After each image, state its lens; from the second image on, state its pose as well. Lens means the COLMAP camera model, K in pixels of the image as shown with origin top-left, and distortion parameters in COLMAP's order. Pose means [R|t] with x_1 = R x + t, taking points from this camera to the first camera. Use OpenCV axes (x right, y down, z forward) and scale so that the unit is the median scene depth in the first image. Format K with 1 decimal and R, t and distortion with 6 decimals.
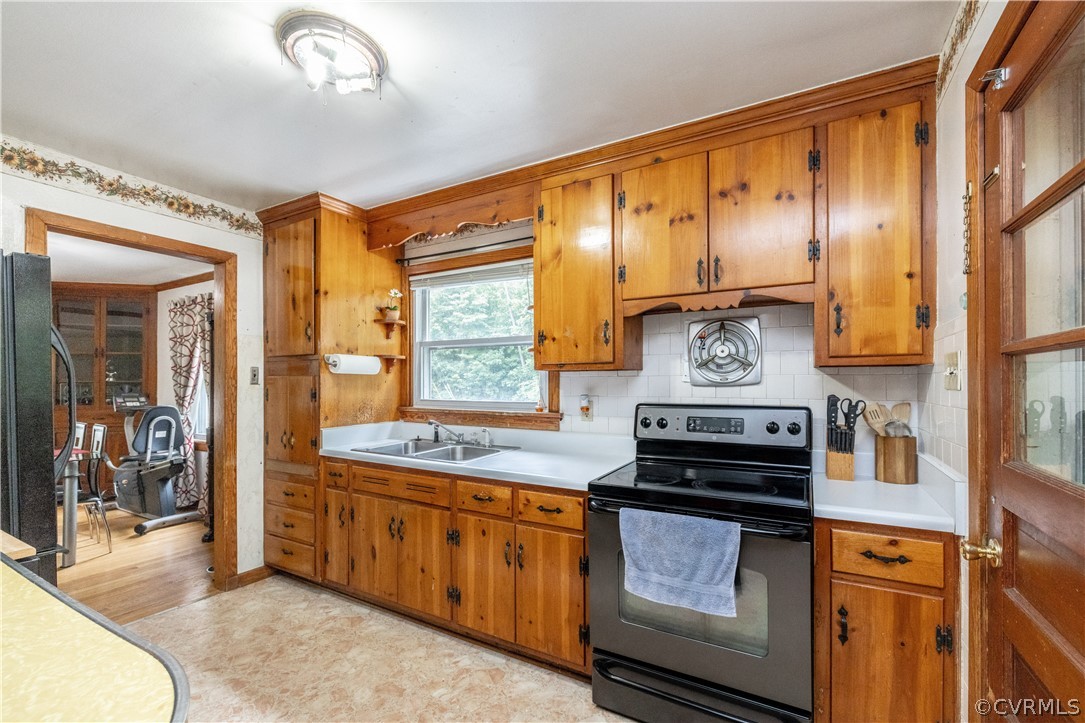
lens RADIAL K [[481.4, 0, 563.5], [0, 481.4, 377.2], [0, 0, 1]] dist [-0.001437, -0.000140]
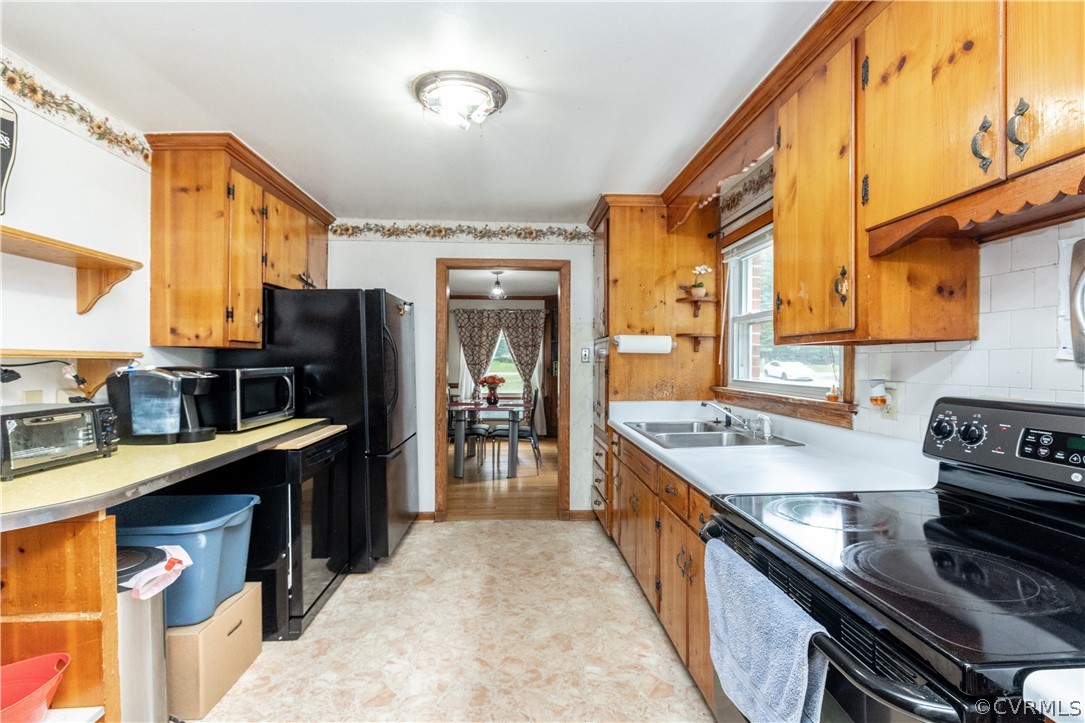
lens RADIAL K [[471.8, 0, 542.5], [0, 471.8, 361.5], [0, 0, 1]] dist [0.000535, 0.000285]
pose [[0.555746, 0.002291, -0.831349, 0.327376], [0.006976, 0.999948, 0.007418, 0.003305], [0.831323, -0.009922, 0.555701, 0.243541]]
